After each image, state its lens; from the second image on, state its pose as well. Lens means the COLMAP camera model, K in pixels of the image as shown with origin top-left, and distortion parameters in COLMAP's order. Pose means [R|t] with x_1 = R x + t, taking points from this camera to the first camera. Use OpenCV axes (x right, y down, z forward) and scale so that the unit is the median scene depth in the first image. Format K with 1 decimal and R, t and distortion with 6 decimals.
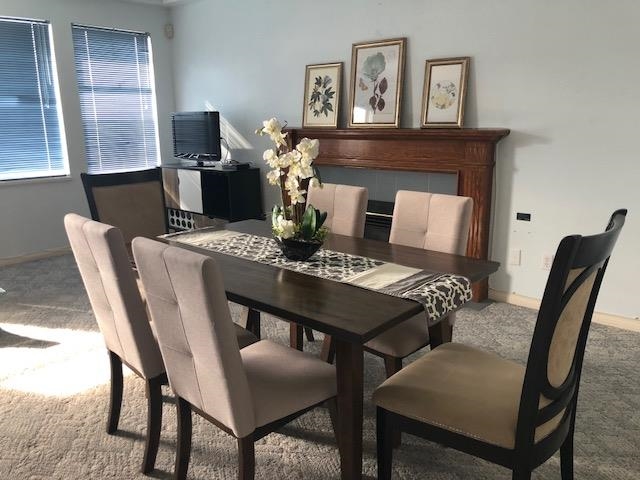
lens RADIAL K [[522.4, 0, 320.0], [0, 522.4, 240.0], [0, 0, 1]] dist [-0.004468, -0.008652]
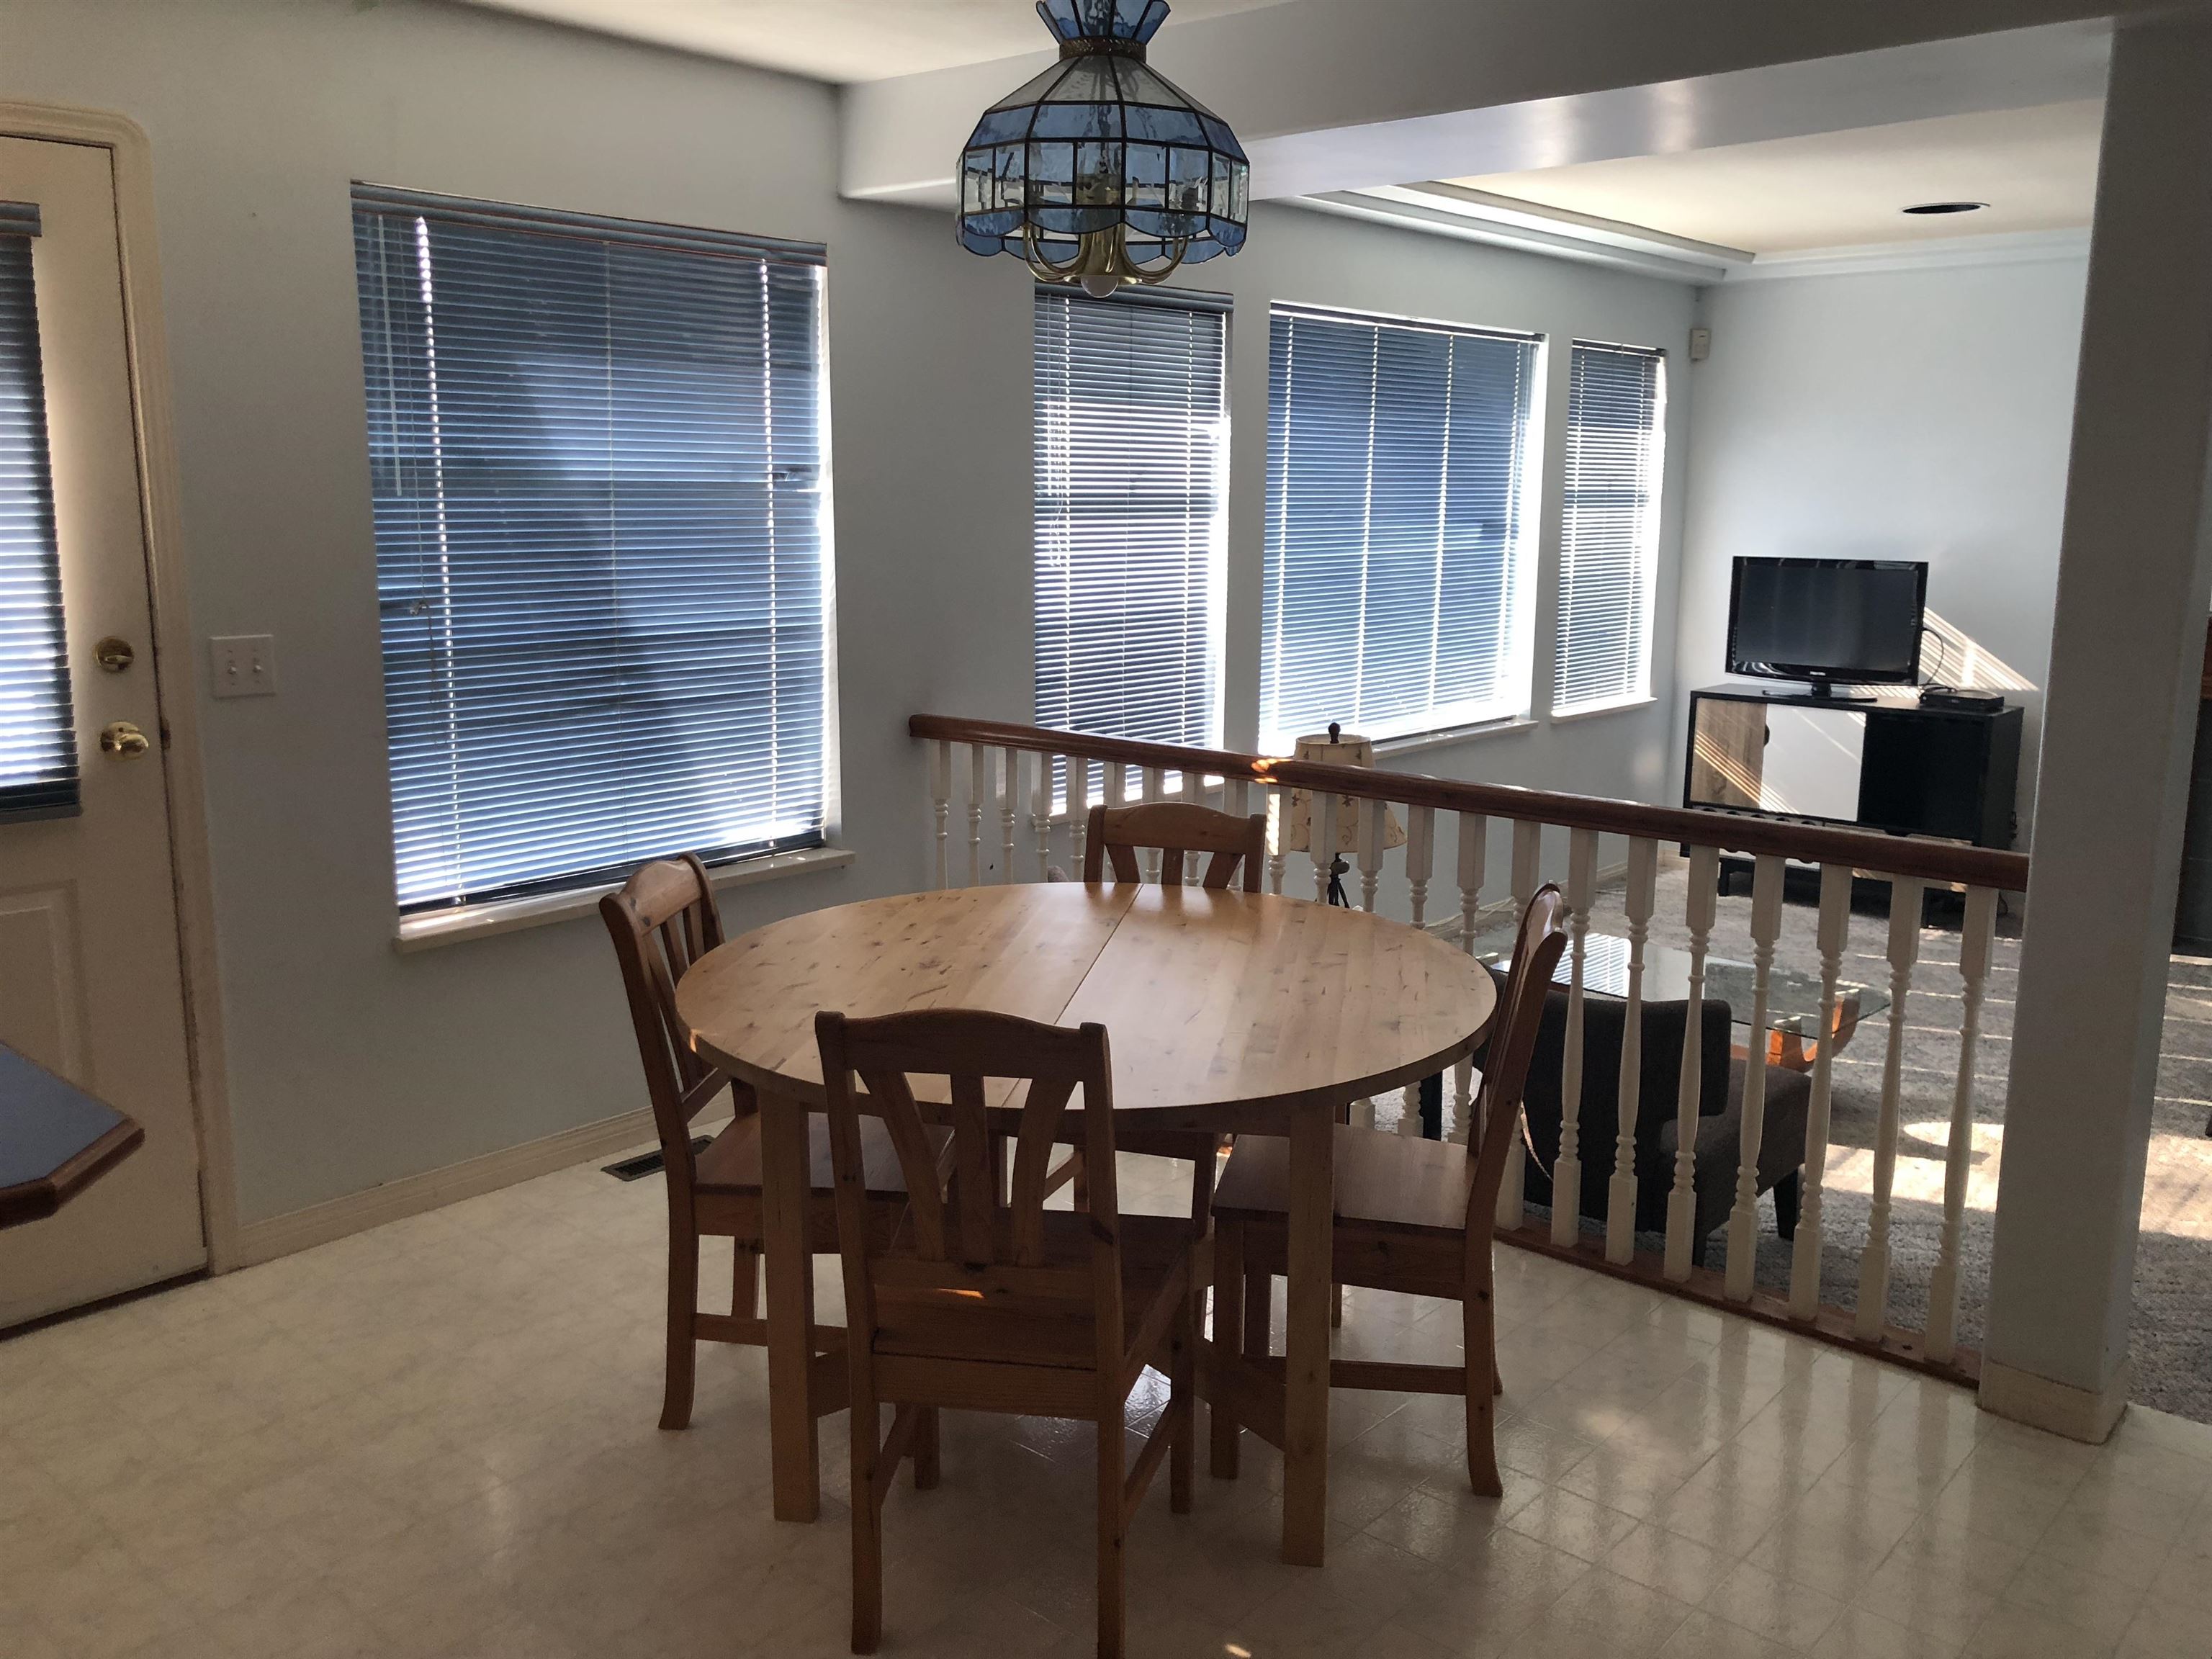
lens RADIAL K [[1805.5, 0, 1106.0], [0, 1805.5, 829.5], [0, 0, 1]] dist [-0.004468, -0.008652]
pose [[0.999826, 0.002067, 0.018543, -0.787203], [-0.001284, 0.999111, -0.042142, 0.012402], [-0.018614, 0.042111, 0.998940, -0.312144]]
